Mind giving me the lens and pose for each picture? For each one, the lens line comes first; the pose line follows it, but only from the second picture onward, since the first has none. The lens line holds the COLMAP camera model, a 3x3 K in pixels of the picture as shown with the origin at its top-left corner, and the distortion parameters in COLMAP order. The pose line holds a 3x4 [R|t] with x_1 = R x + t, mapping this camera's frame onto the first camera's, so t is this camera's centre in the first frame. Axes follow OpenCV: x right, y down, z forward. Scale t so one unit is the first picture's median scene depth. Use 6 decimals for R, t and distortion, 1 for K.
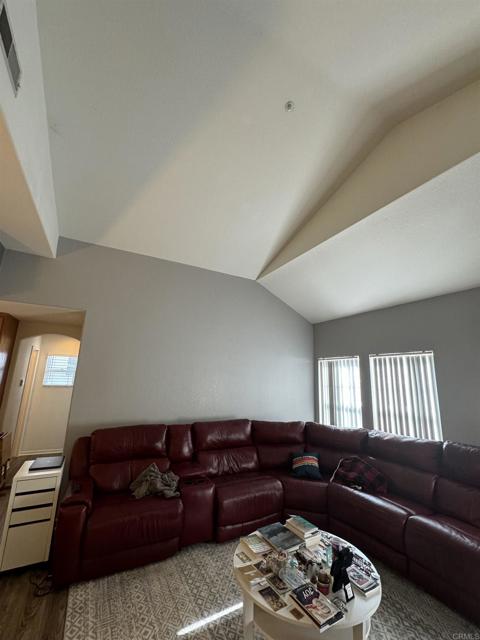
lens RADIAL K [[264.6, 0, 240.0], [0, 264.6, 320.0], [0, 0, 1]] dist [-0.001851, 0.000144]
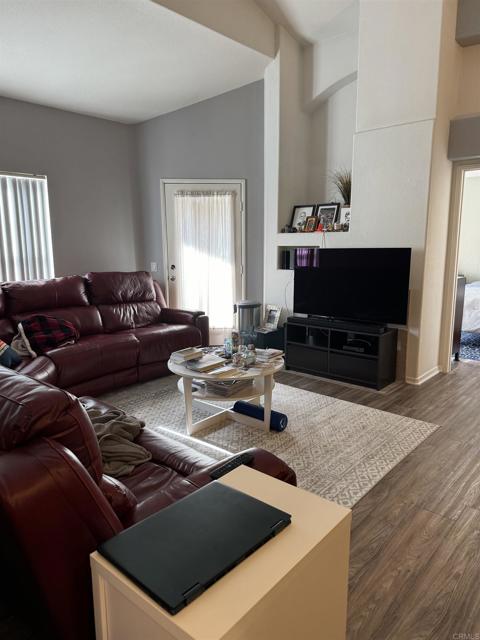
lens RADIAL K [[465.0, 0, 240.0], [0, 465.0, 320.0], [0, 0, 1]] dist [0.003883, 0.001505]
pose [[-0.360529, -0.204175, 0.910127, -0.889772], [-0.214372, 0.967766, 0.132186, 0.225177], [-0.907779, -0.147449, -0.392678, 0.940429]]
